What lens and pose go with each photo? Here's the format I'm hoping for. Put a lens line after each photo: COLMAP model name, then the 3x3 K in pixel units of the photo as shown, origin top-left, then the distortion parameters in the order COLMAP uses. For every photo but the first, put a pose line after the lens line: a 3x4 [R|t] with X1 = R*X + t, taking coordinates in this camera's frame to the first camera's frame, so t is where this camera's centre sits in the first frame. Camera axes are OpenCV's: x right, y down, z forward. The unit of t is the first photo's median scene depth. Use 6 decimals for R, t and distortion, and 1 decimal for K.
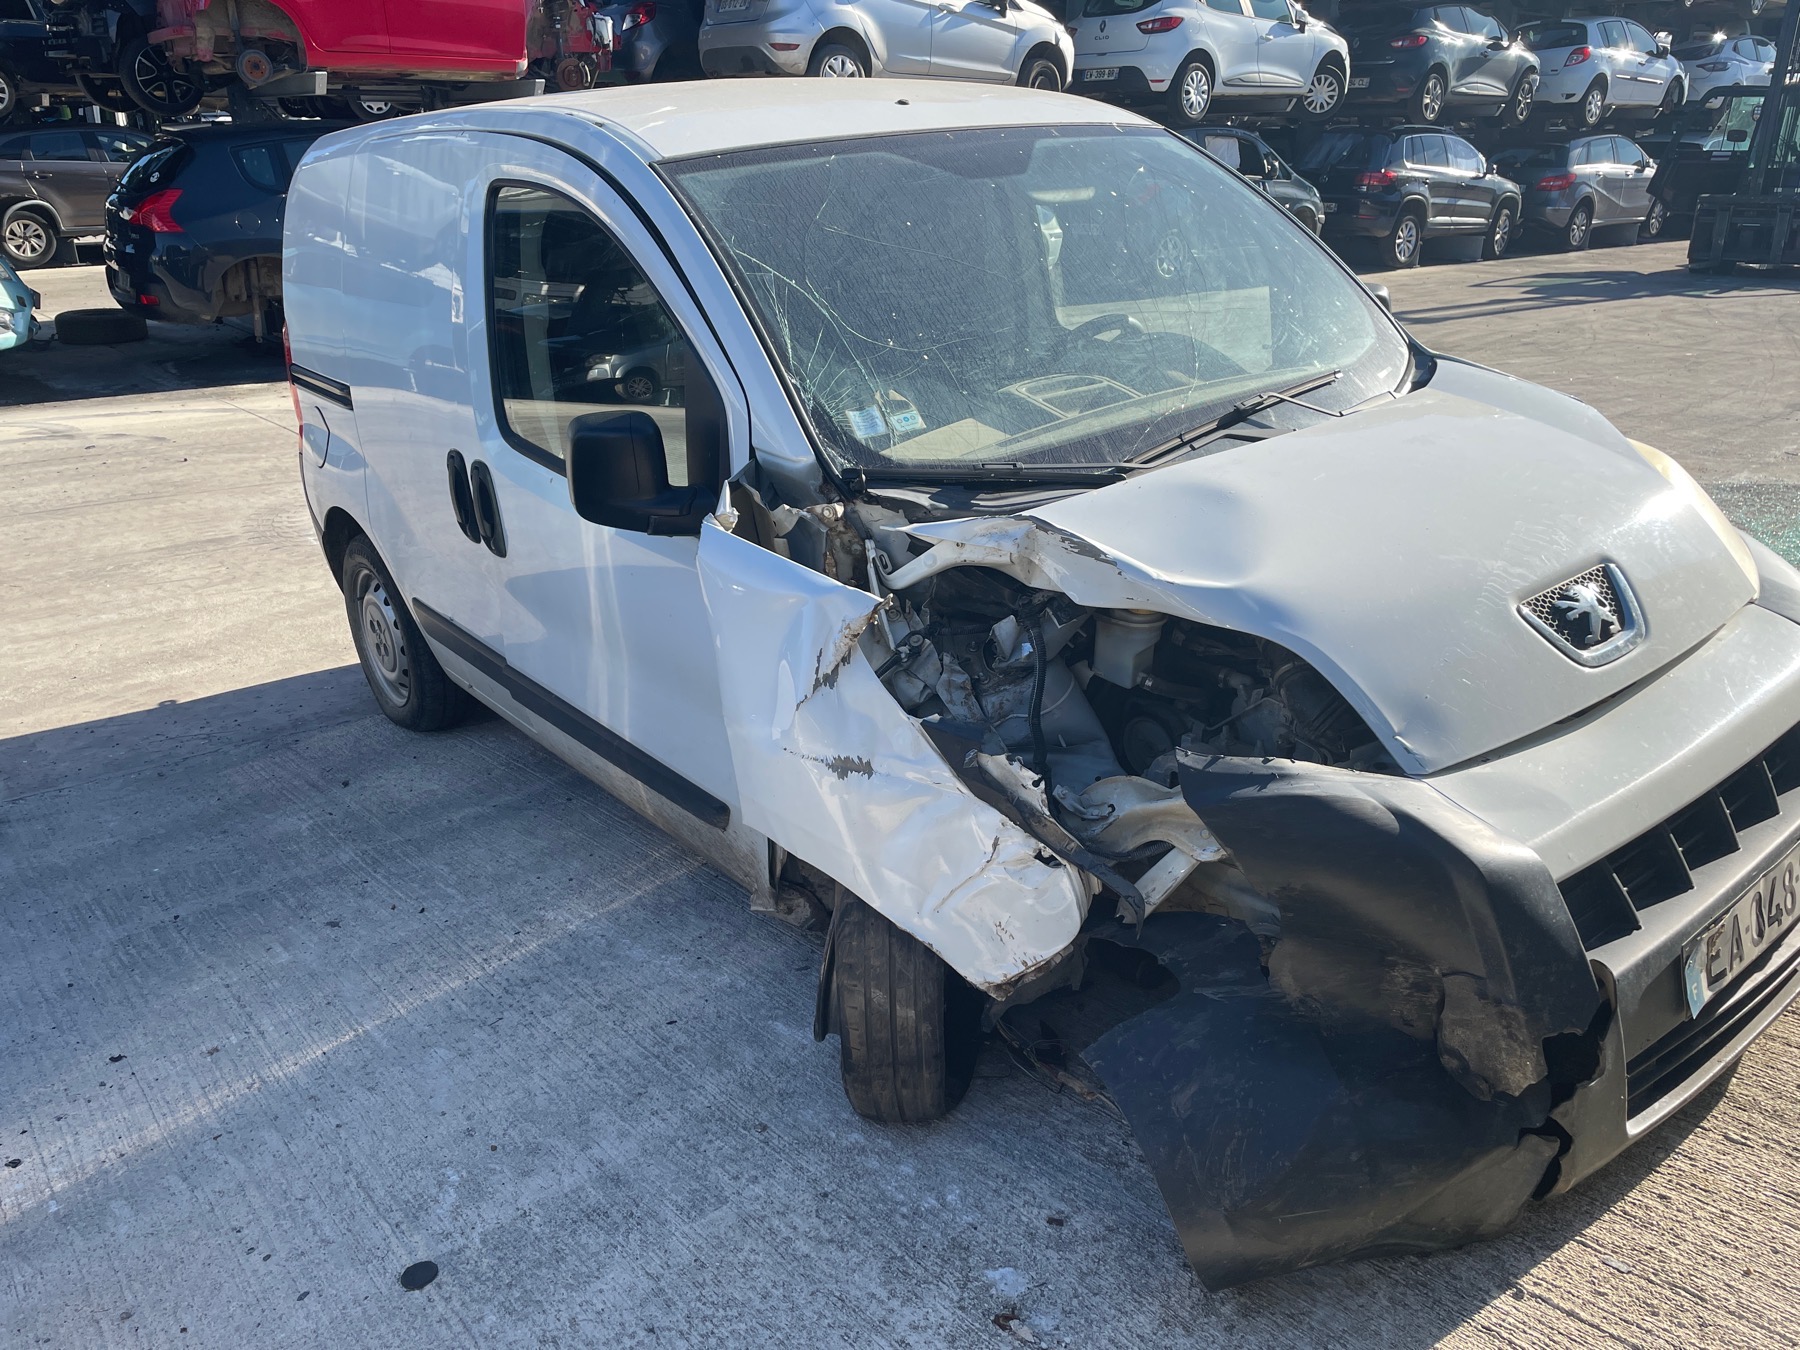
lens RADIAL K [[1330.6, 0, 893.6], [0, 1330.6, 681.5], [0, 0, 1]] dist [0.008848, 0.002437]
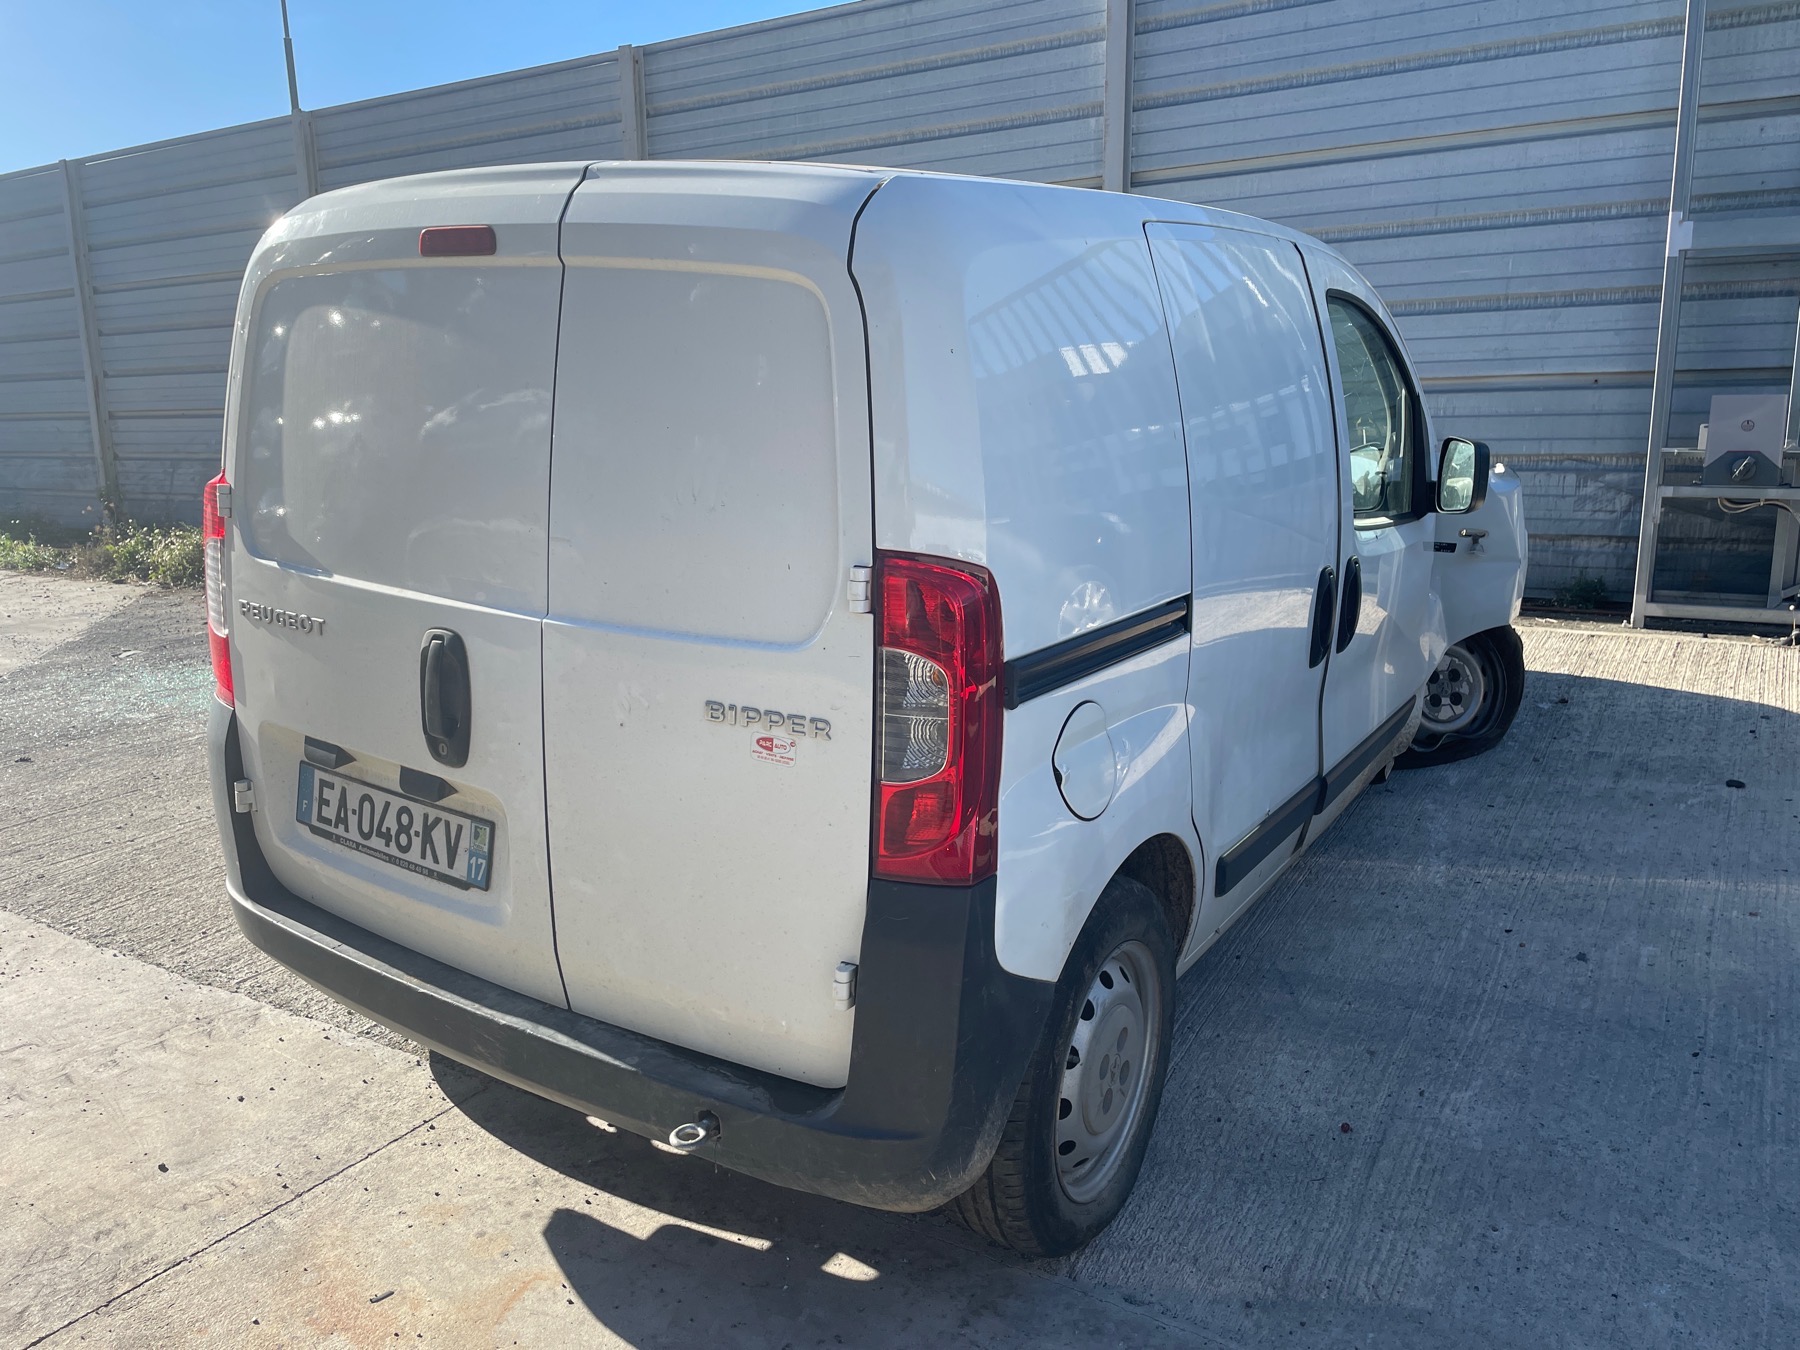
lens RADIAL K [[1330.6, 0, 891.9], [0, 1330.6, 669.4], [0, 0, 1]] dist [0.008848, 0.002437]
pose [[-0.301380, -0.190947, 0.934189, -1.424206], [0.374257, 0.877429, 0.300084, -0.644706], [-0.876985, 0.440066, -0.192976, 1.873147]]
